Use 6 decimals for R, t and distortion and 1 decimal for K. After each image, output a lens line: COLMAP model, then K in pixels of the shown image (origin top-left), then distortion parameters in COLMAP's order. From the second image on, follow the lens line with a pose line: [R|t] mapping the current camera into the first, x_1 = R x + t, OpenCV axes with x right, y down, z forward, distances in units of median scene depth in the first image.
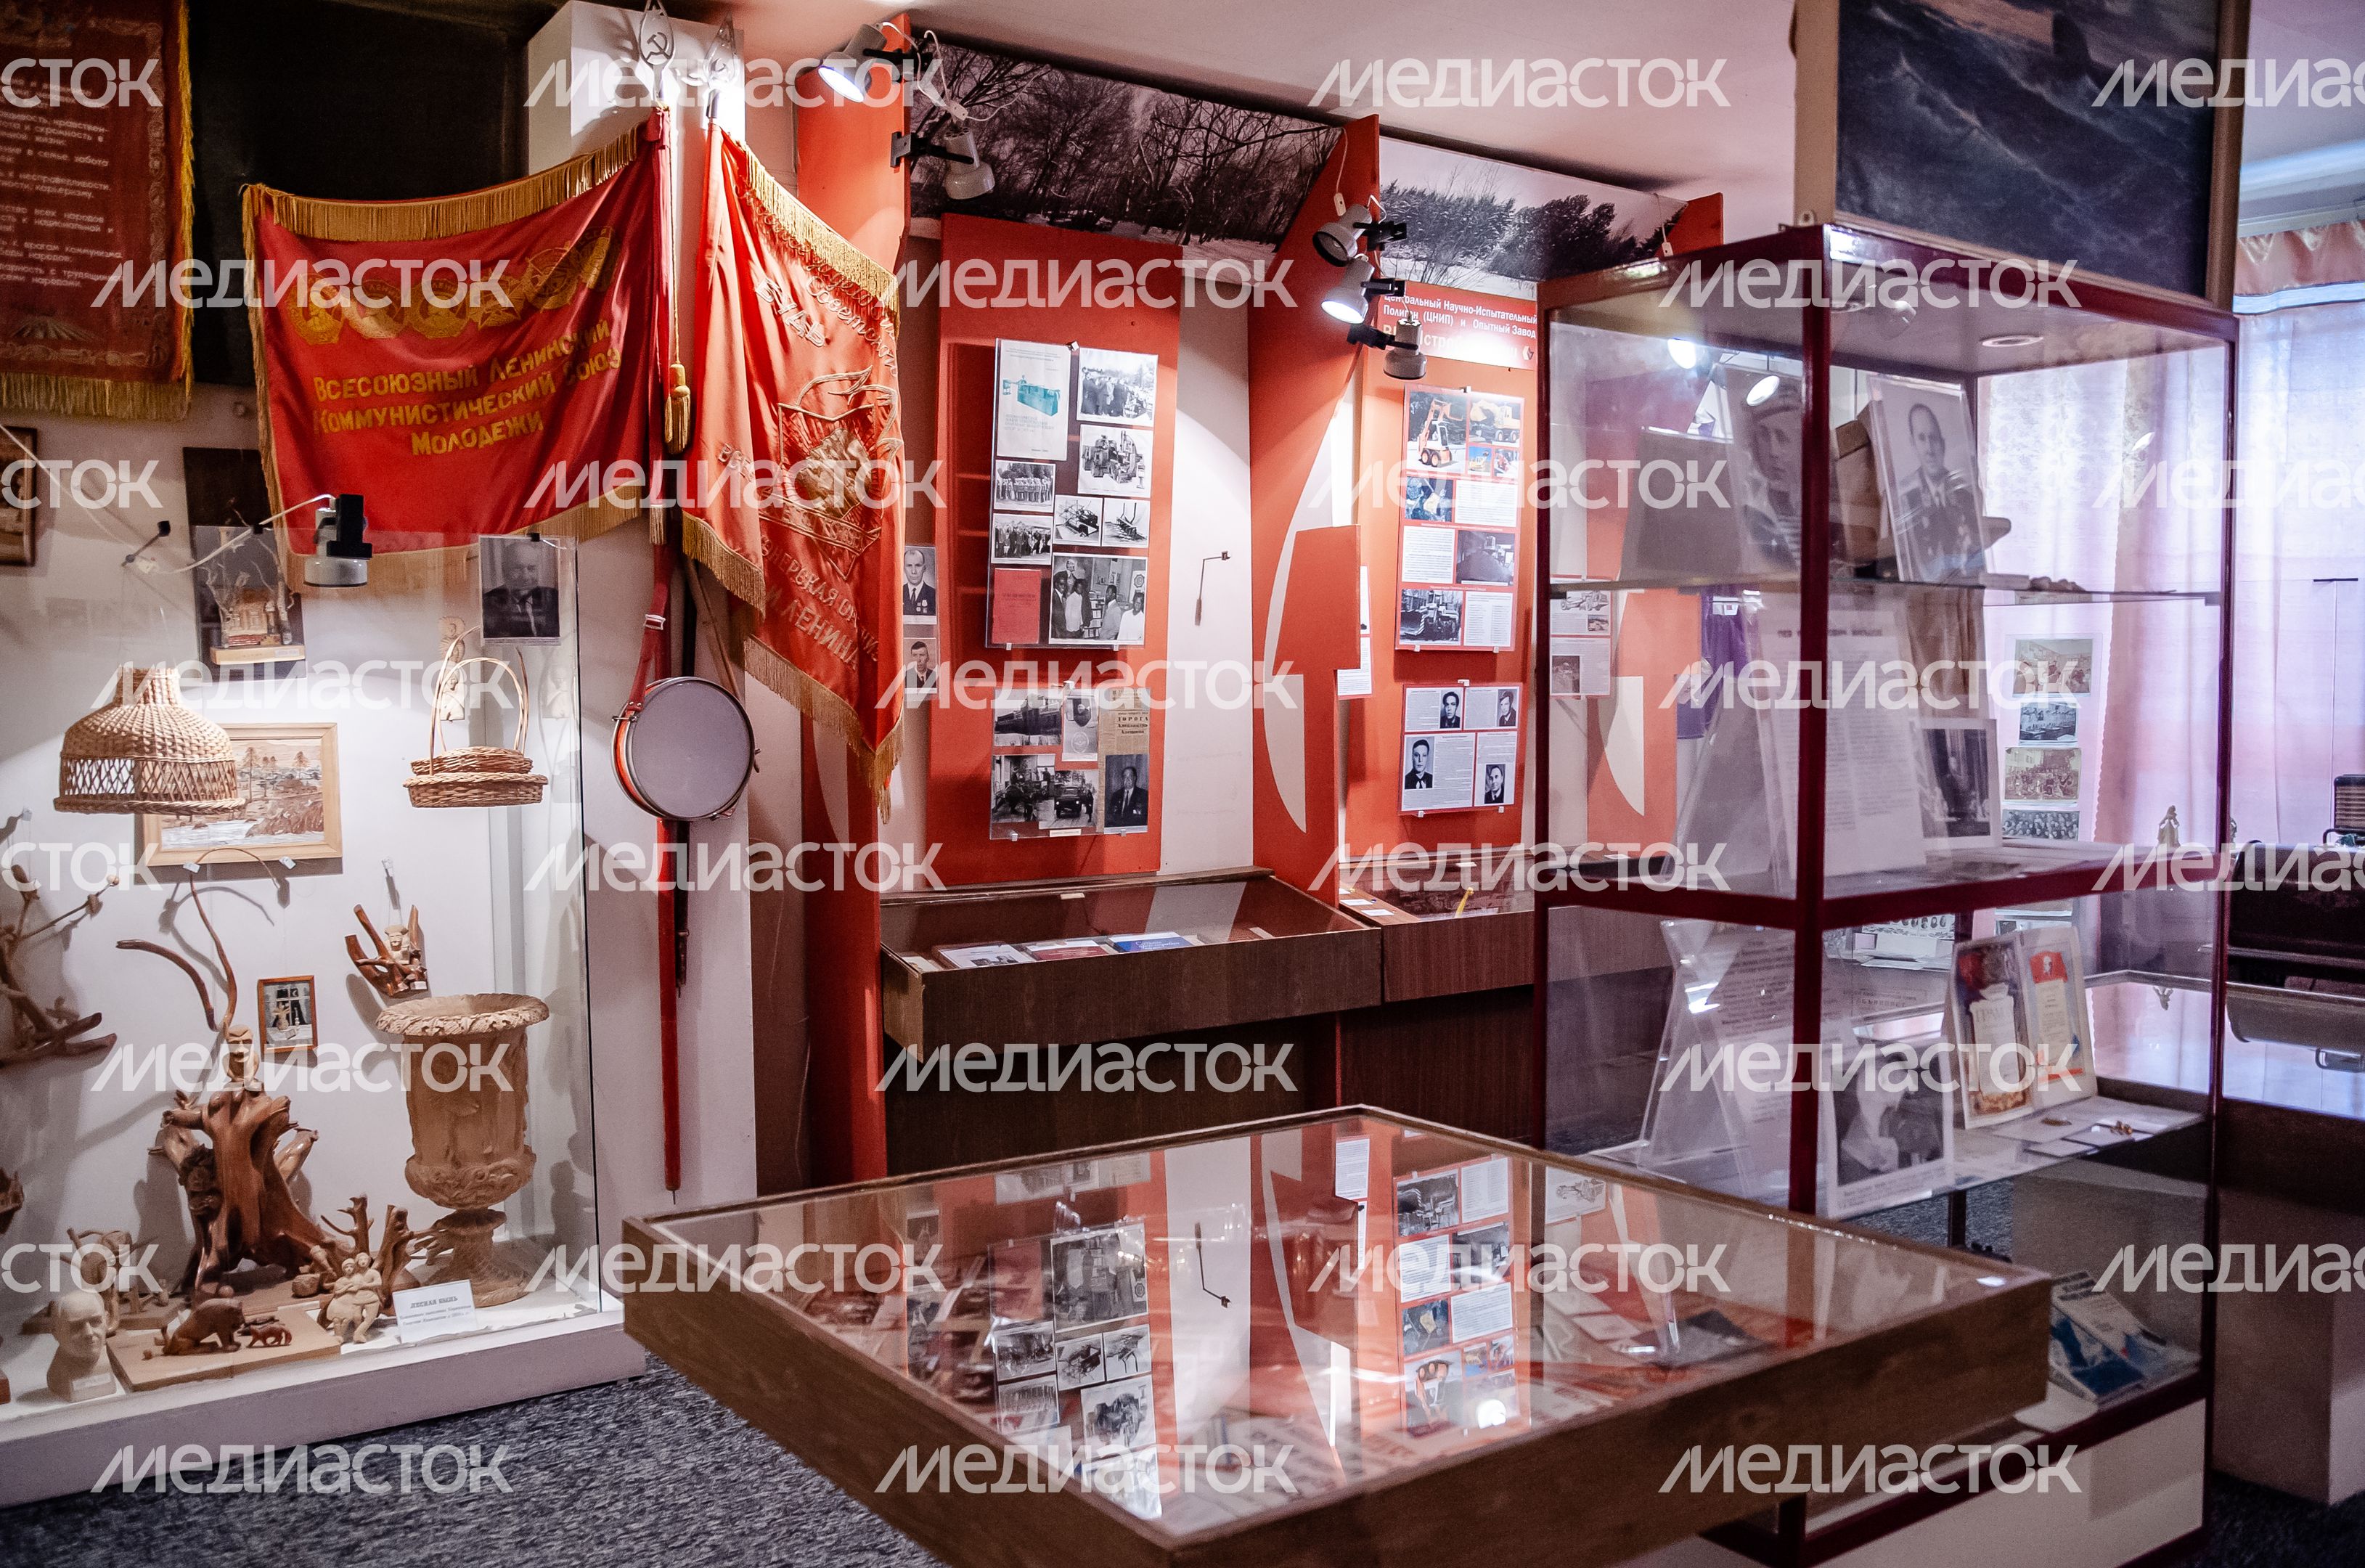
lens RADIAL K [[1941.0, 0, 1176.1], [0, 1941.0, 786.7], [0, 0, 1]] dist [-0.114648, 0.126844]
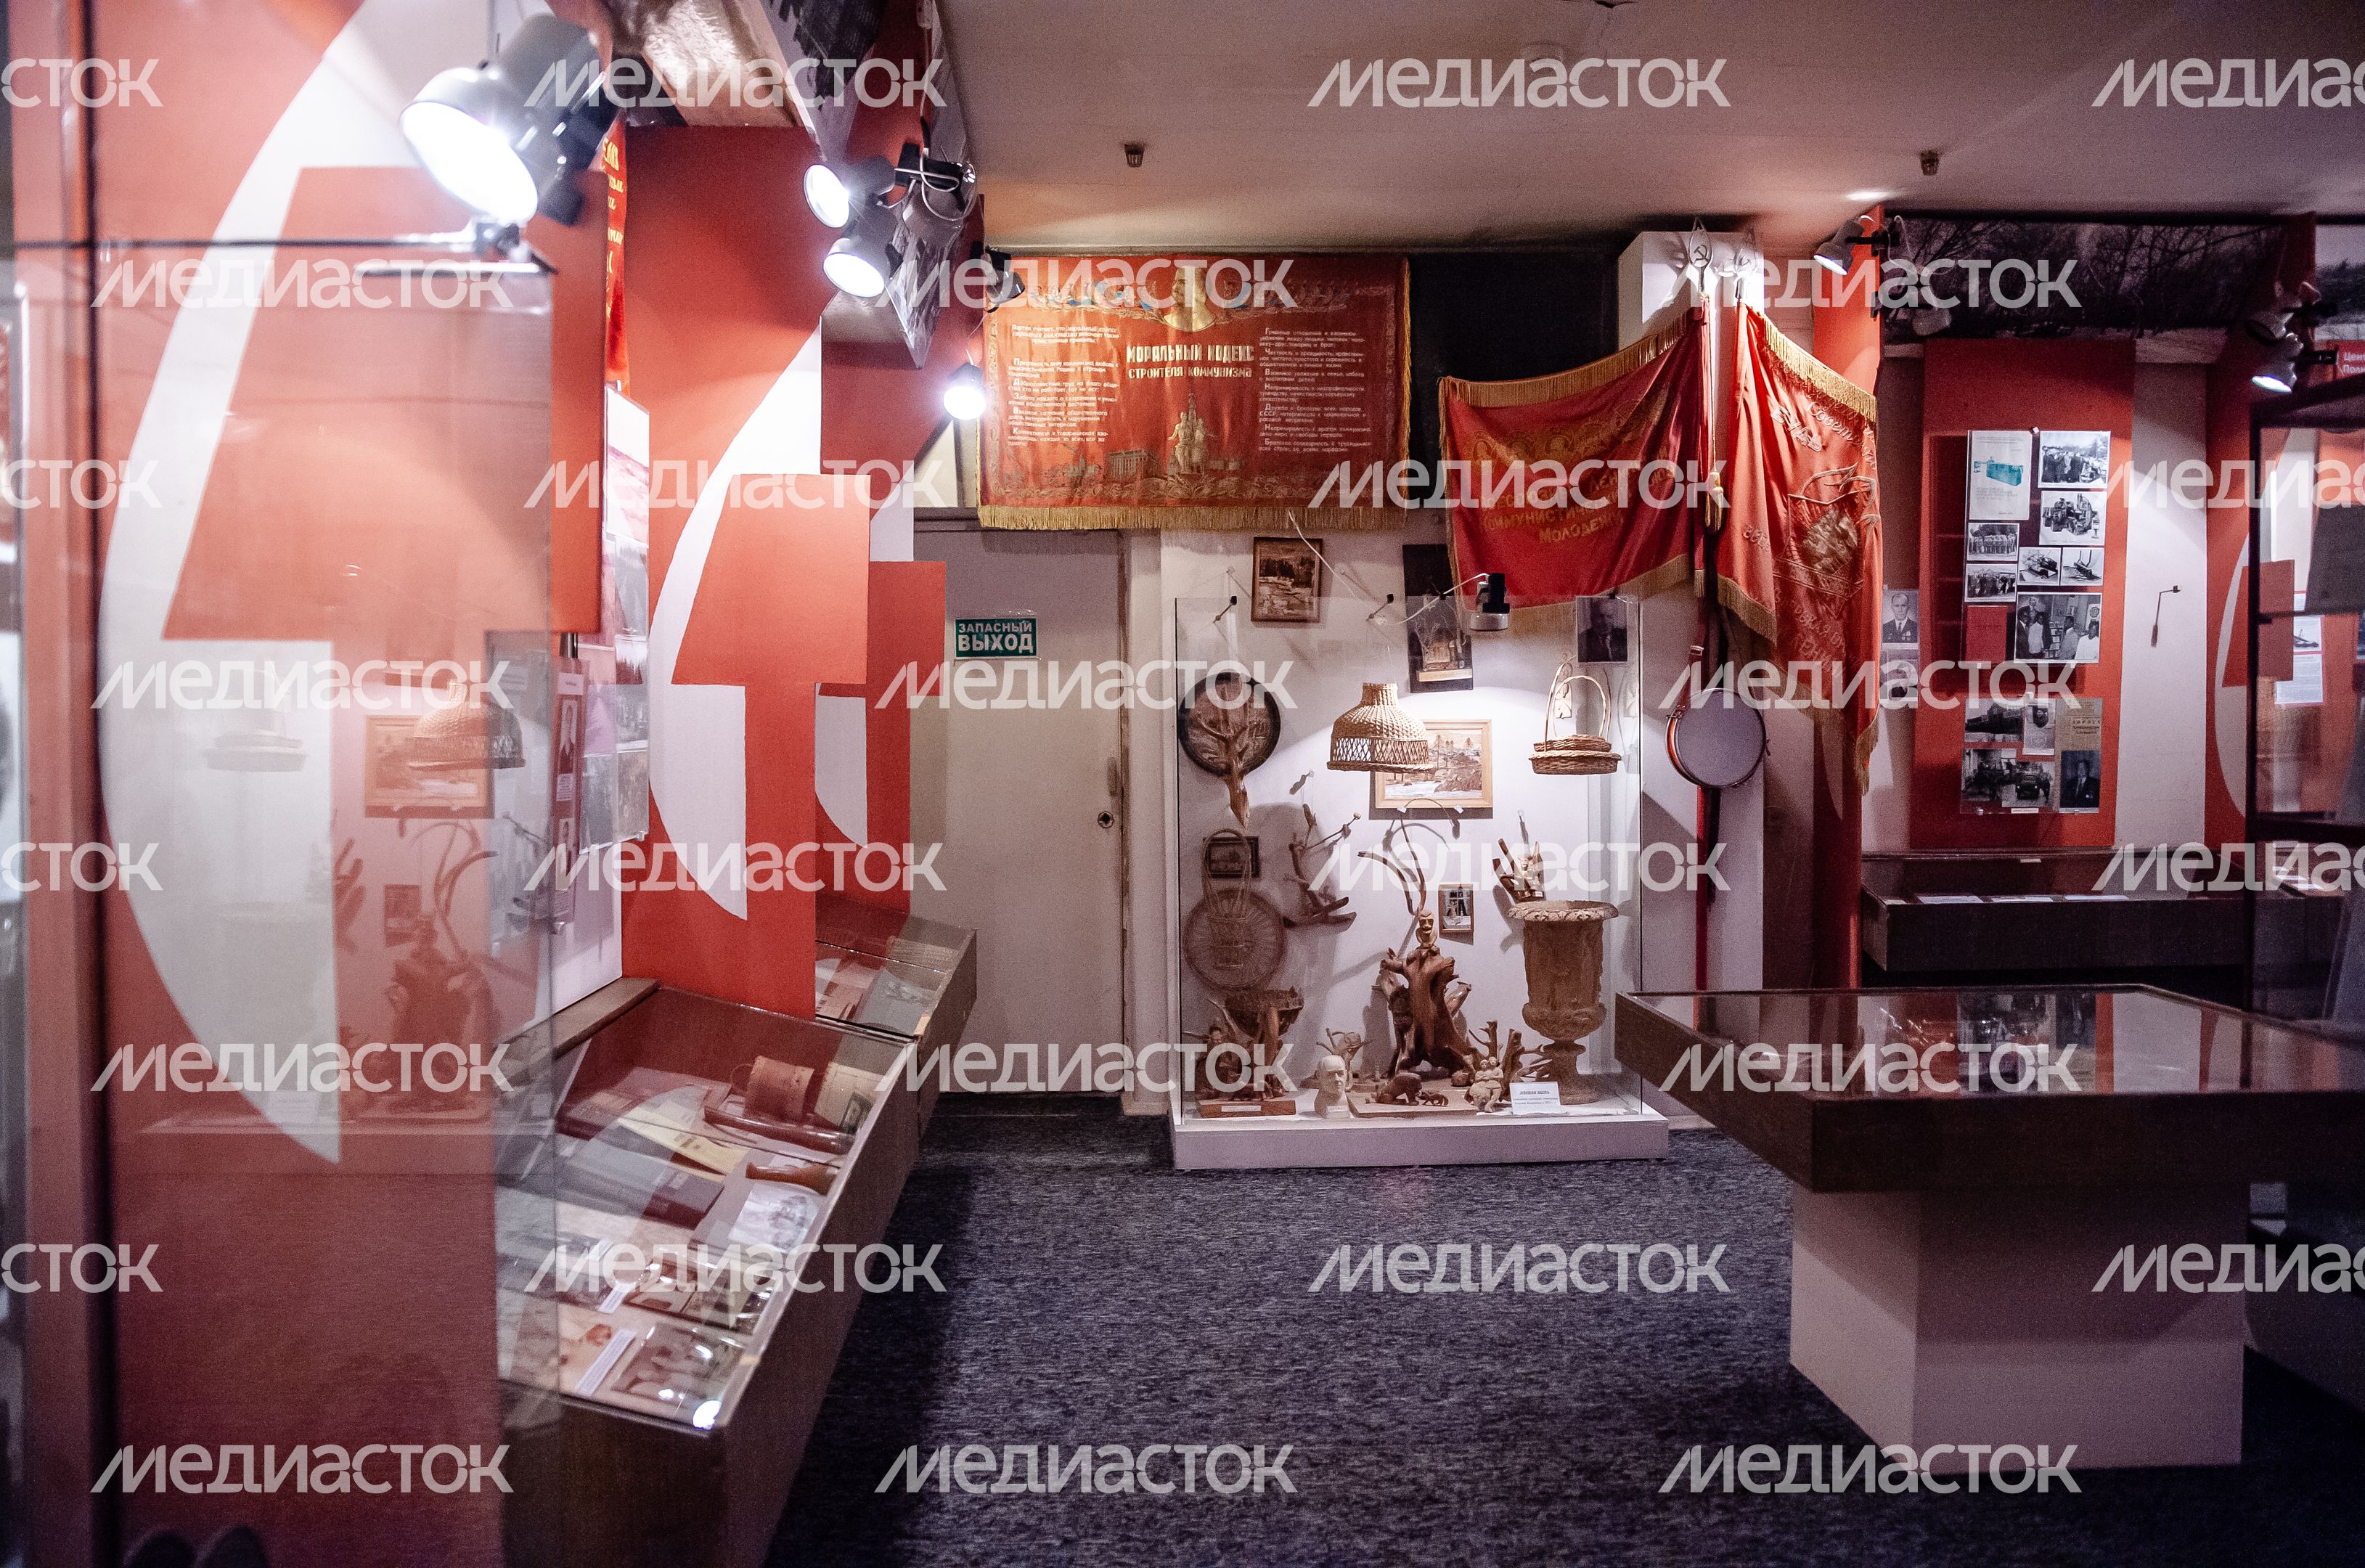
lens RADIAL K [[1941.0, 0, 1191.6], [0, 1941.0, 788.6], [0, 0, 1]] dist [-0.114648, 0.126844]
pose [[0.833130, 0.018770, -0.552759, 0.210845], [-0.026547, 0.999629, -0.006068, 0.036527], [0.552440, 0.019729, 0.833319, -0.409132]]
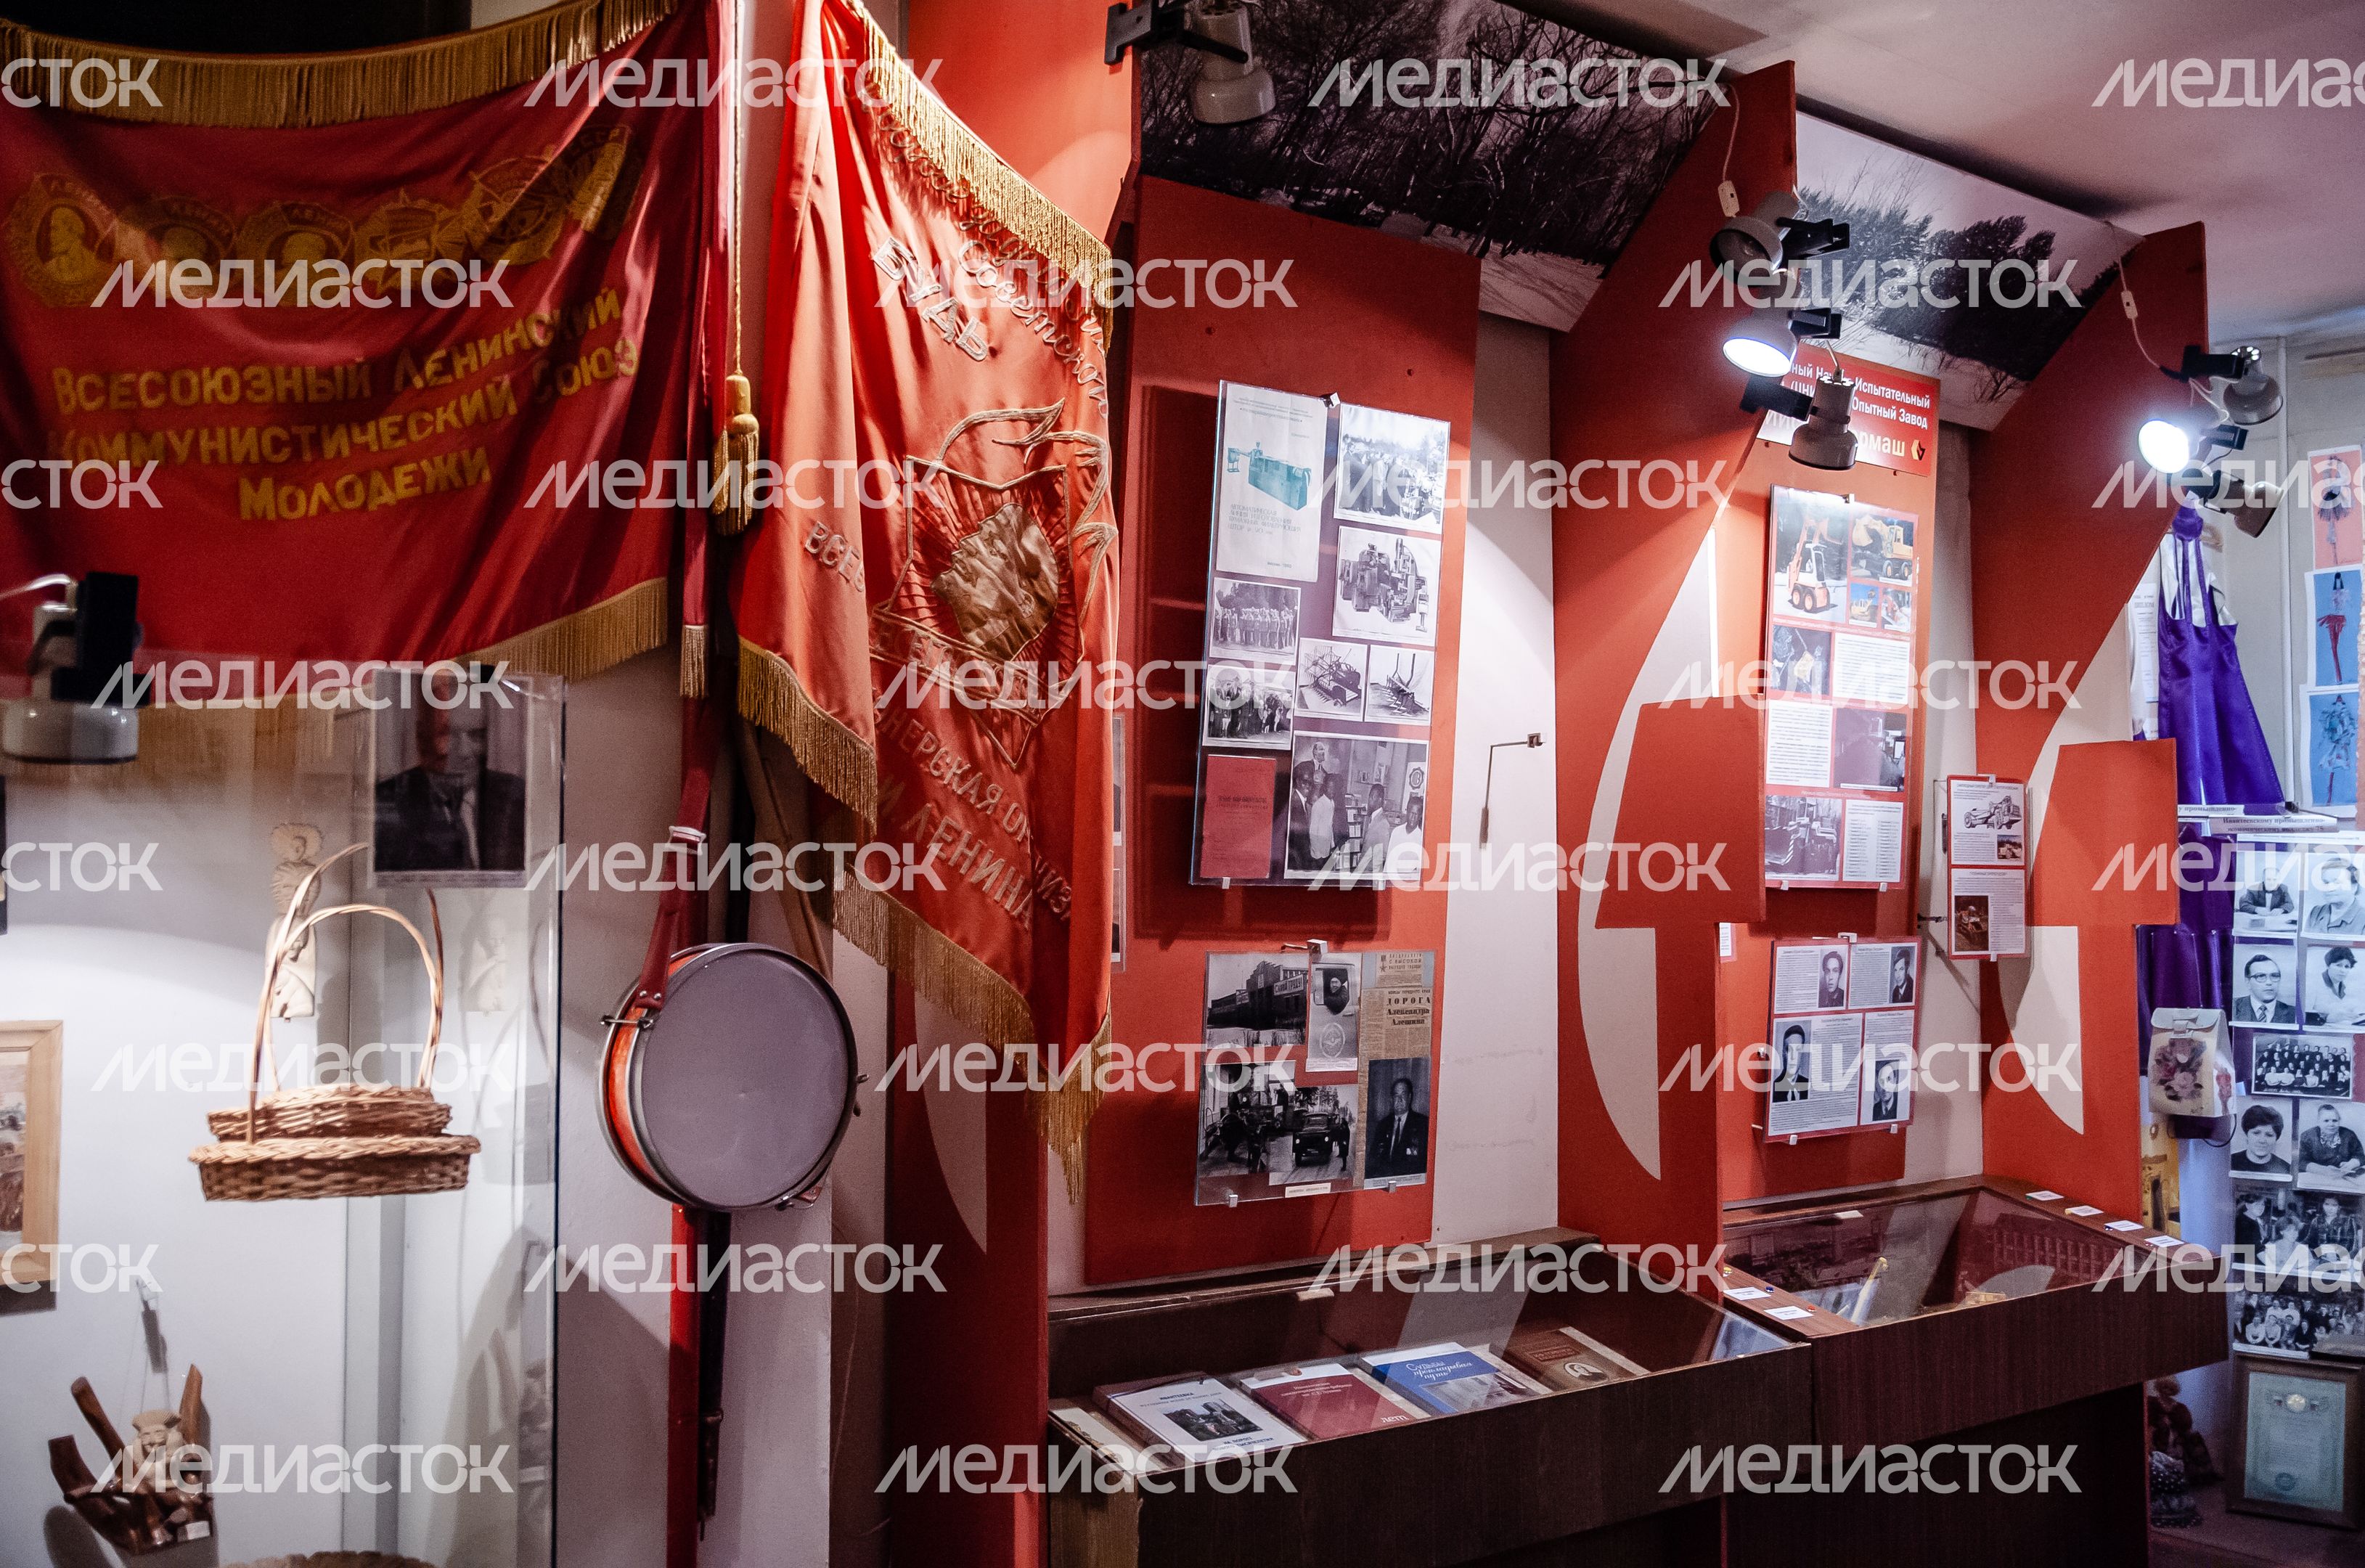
lens RADIAL K [[2133.2, 0, 1169.4], [0, 2133.2, 762.4], [0, 0, 1]] dist [-0.067876, 0.097937]
pose [[0.998398, 0.014406, 0.054709, -0.163026], [-0.008215, 0.993703, -0.111742, -0.040469], [-0.055974, 0.111113, 0.992230, 0.385970]]
